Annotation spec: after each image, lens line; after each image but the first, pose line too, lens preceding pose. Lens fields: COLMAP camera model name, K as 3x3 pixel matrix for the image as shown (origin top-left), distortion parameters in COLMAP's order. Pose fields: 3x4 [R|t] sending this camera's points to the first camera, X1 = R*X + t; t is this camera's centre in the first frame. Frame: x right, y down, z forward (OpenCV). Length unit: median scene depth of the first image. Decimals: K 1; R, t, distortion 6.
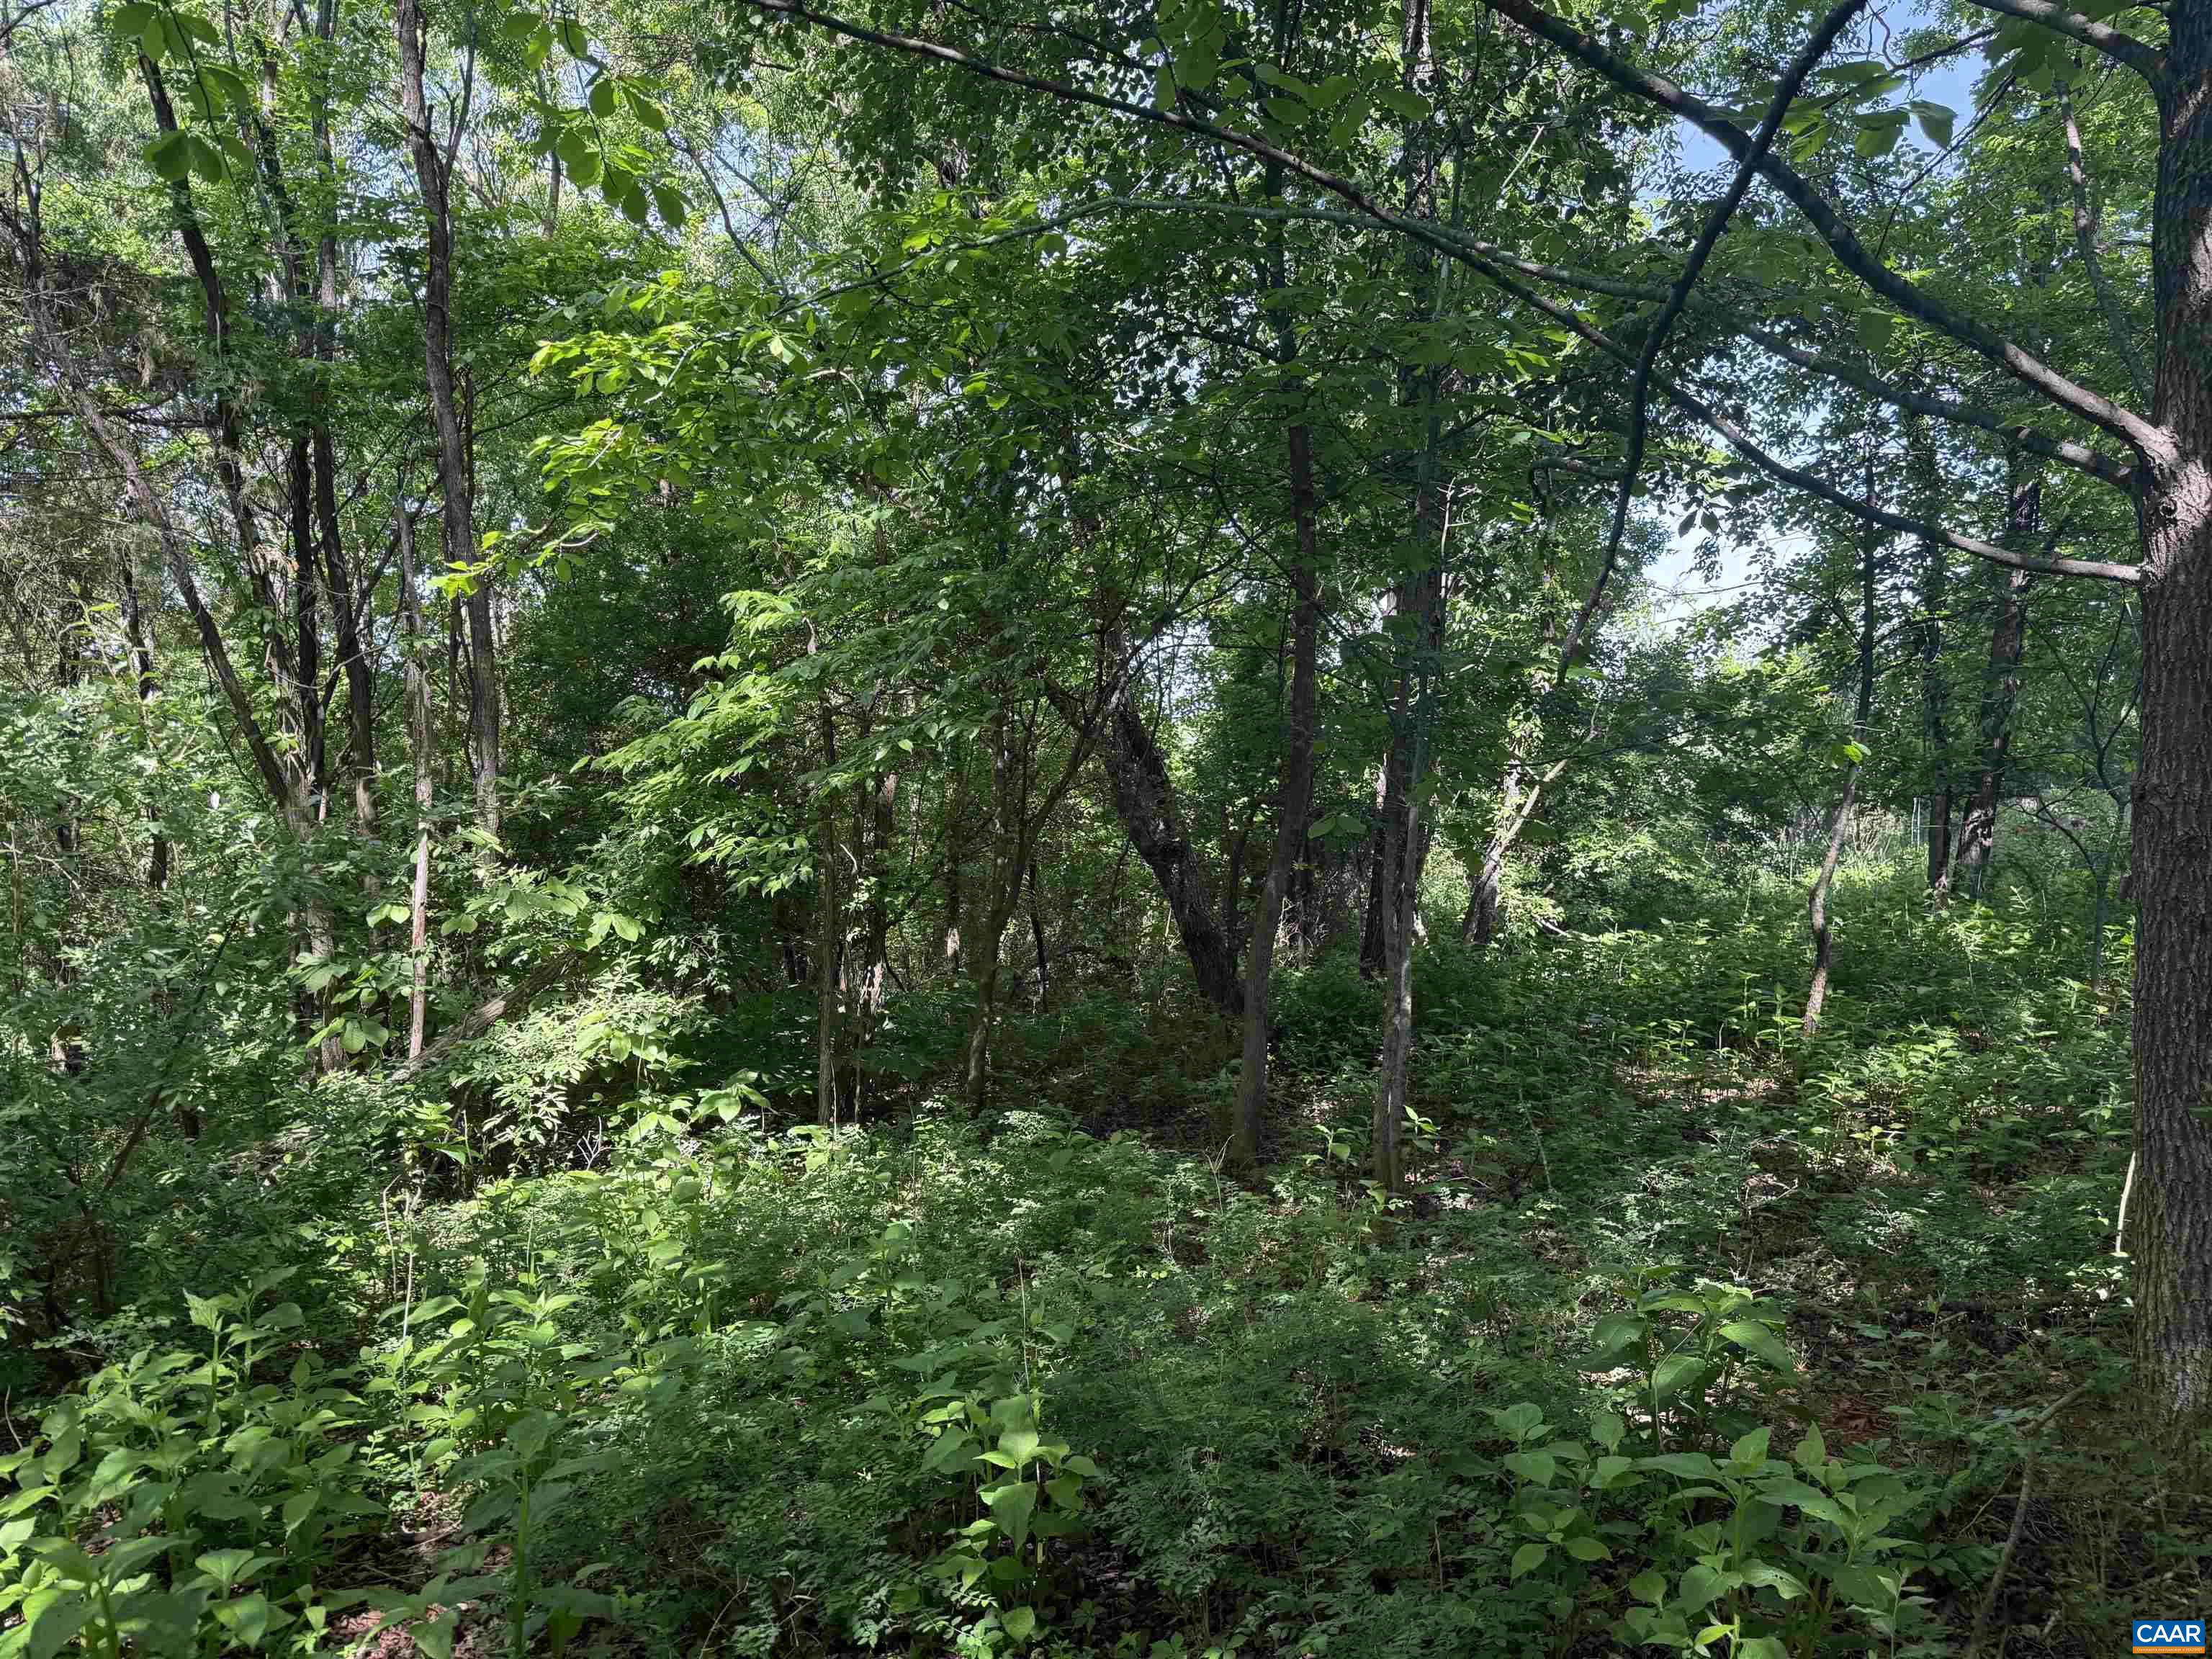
lens RADIAL K [[1533.8, 0, 1114.7], [0, 1533.8, 839.4], [0, 0, 1]] dist [0.068163, -0.097506]
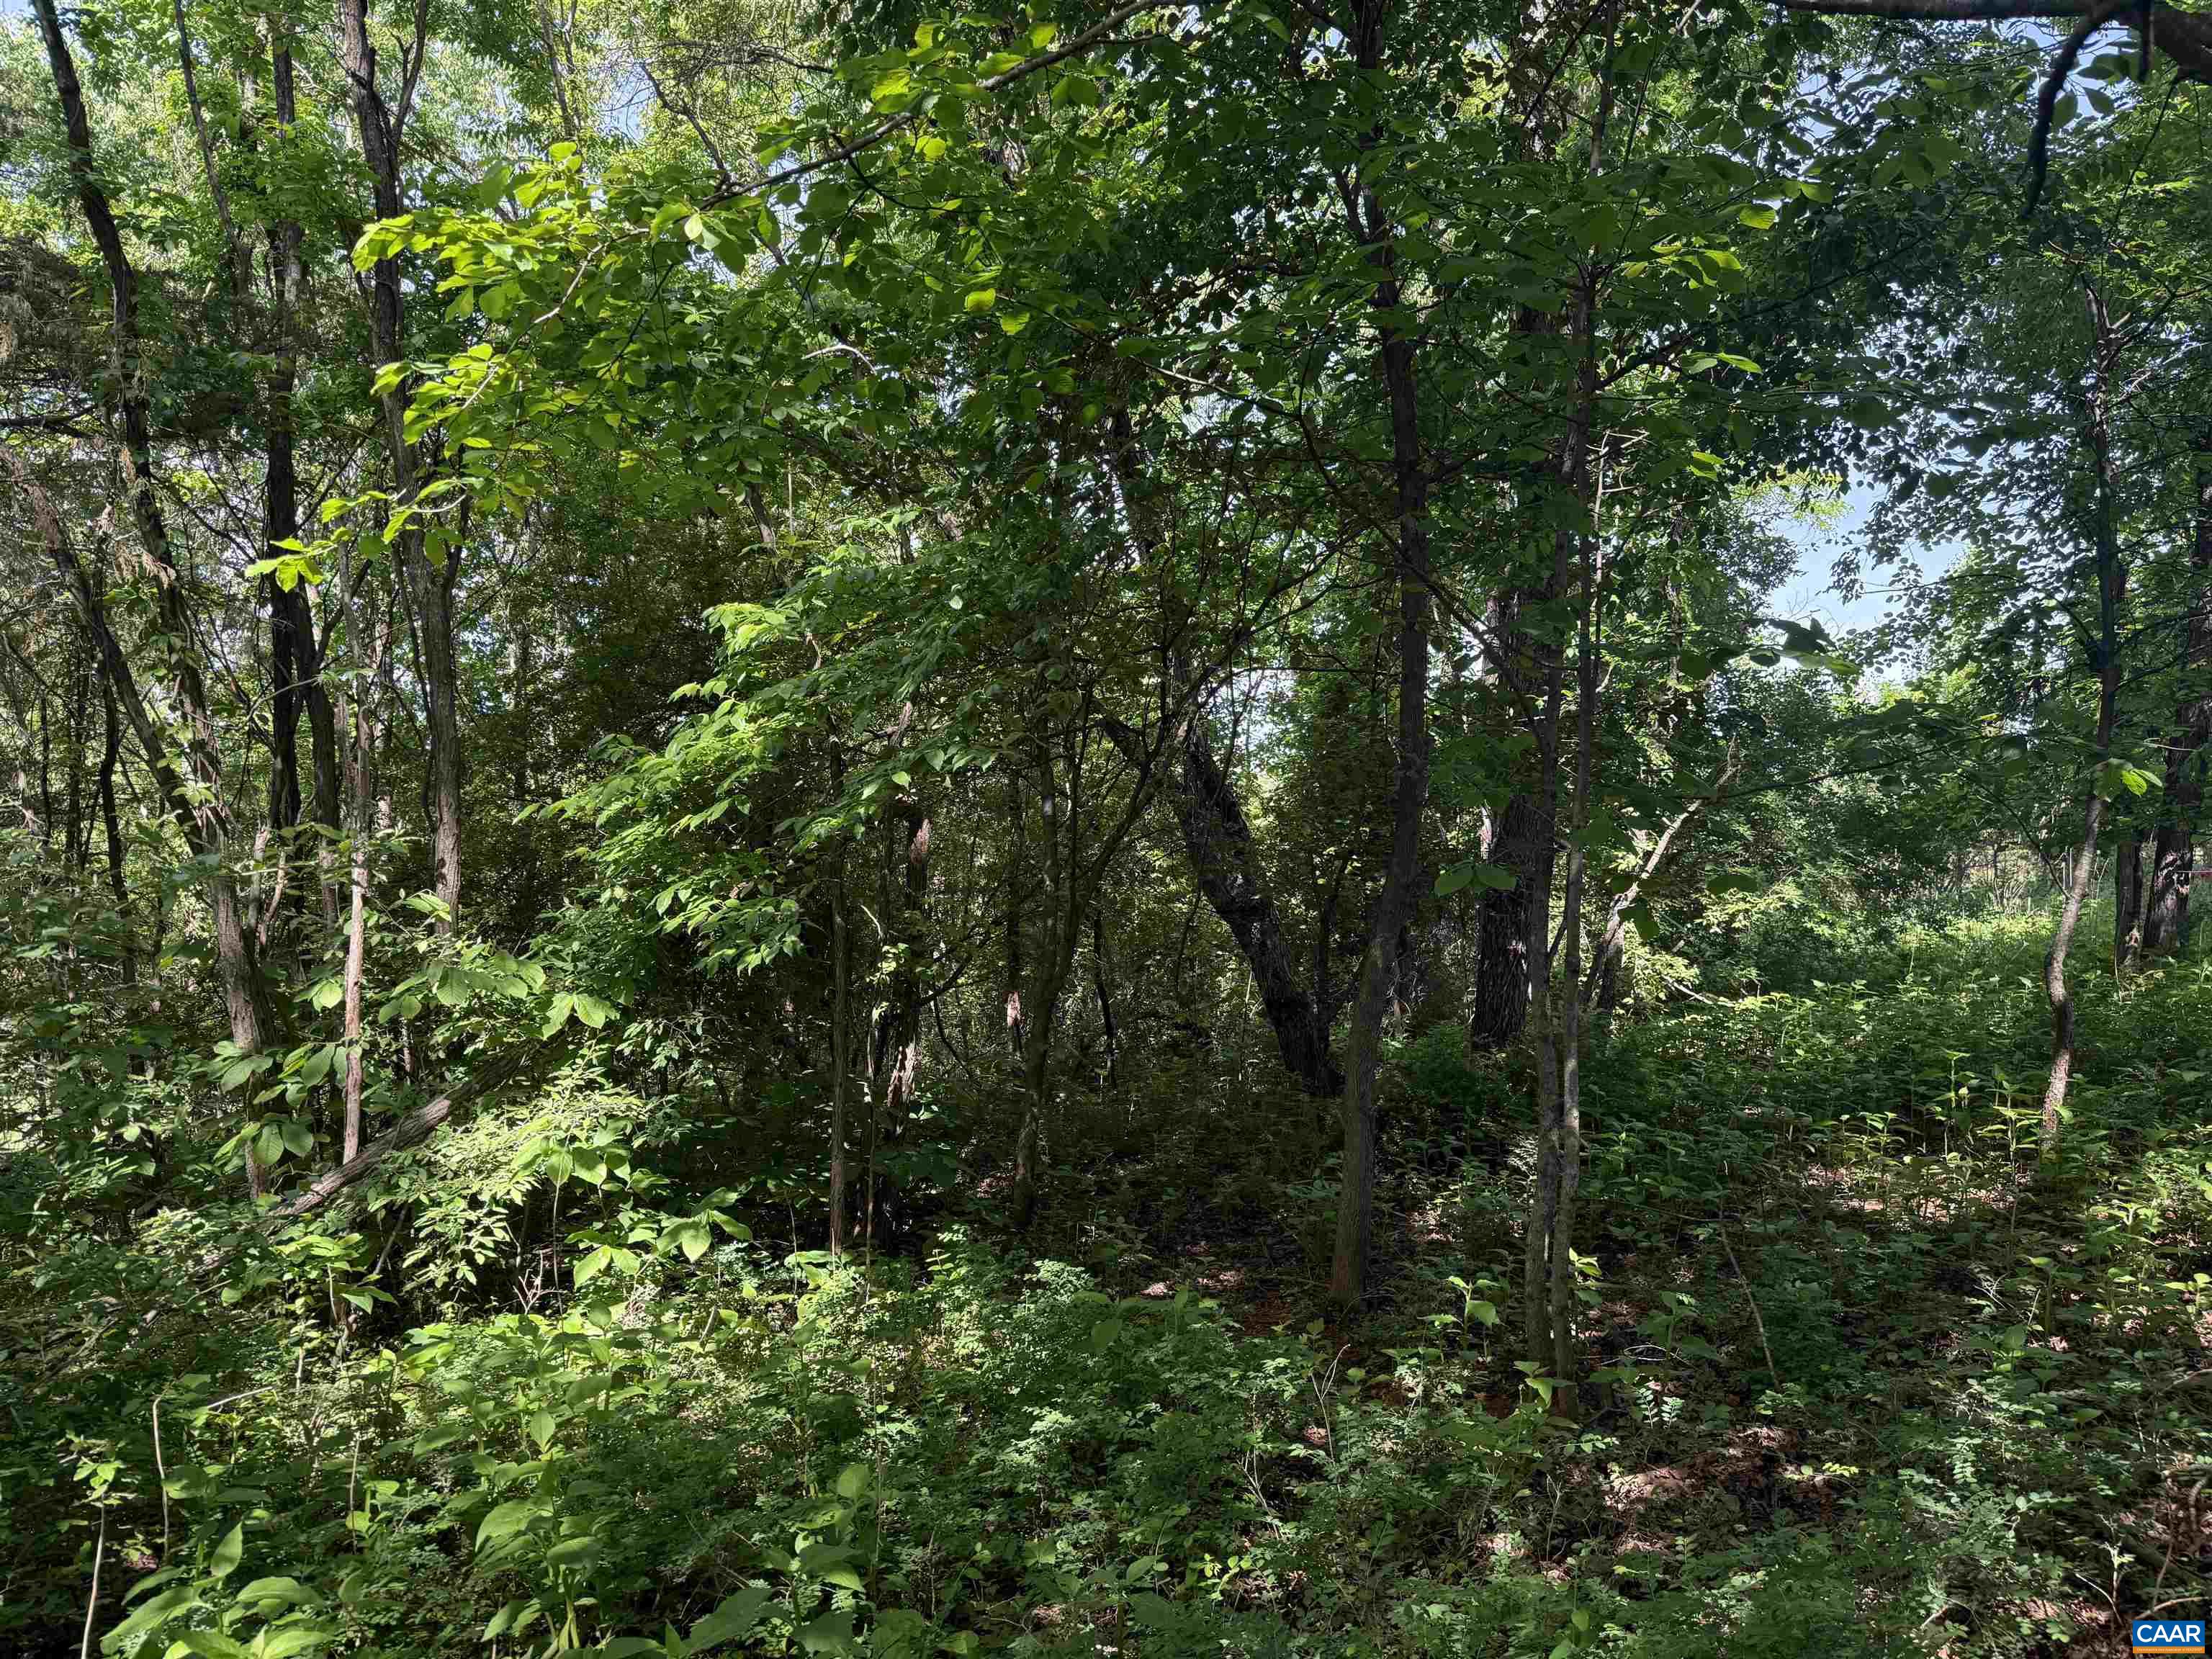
lens RADIAL K [[1533.8, 0, 1114.7], [0, 1533.8, 839.4], [0, 0, 1]] dist [0.068163, -0.097506]
pose [[0.998602, -0.011701, -0.051544, 0.007397], [0.009866, 0.999314, -0.035708, -0.002177], [0.051927, 0.035150, 0.998032, 0.182530]]
